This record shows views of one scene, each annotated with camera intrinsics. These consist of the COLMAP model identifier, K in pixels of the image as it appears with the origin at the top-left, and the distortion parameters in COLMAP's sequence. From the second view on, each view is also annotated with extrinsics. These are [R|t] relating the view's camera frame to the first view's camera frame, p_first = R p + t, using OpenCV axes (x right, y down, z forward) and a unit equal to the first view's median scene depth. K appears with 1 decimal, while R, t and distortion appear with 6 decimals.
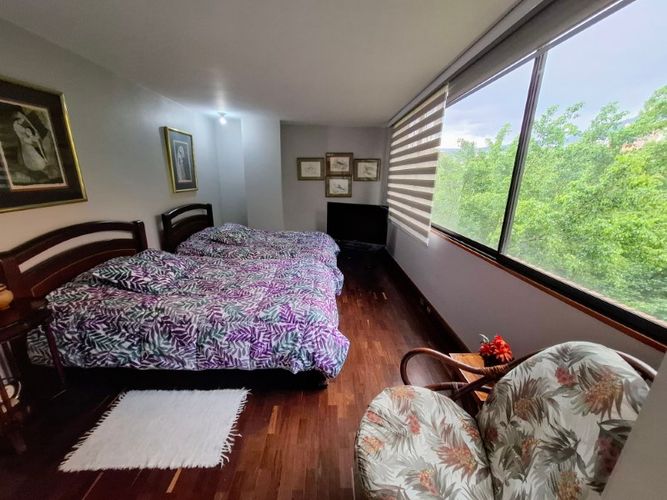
lens RADIAL K [[263.1, 0, 333.5], [0, 263.1, 250.0], [0, 0, 1]] dist [0.002520, -0.000303]
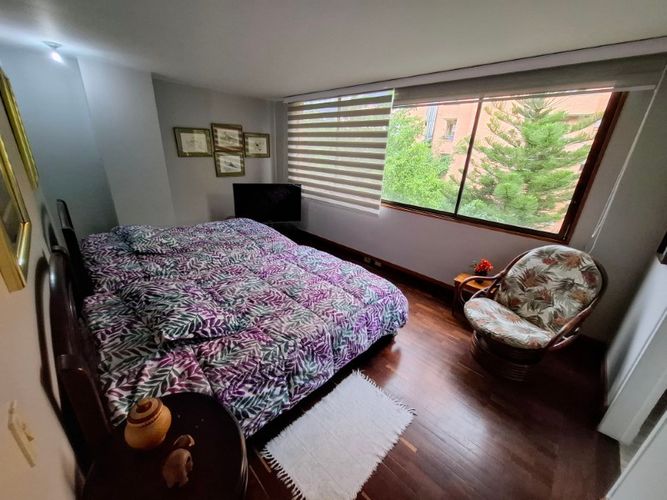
lens RADIAL K [[263.1, 0, 333.5], [0, 263.1, 250.0], [0, 0, 1]] dist [0.002520, -0.000303]
pose [[0.718079, -0.231771, 0.656235, -0.942279], [0.151163, 0.972349, 0.178009, -0.159248], [-0.679347, -0.028626, 0.733258, 0.253581]]
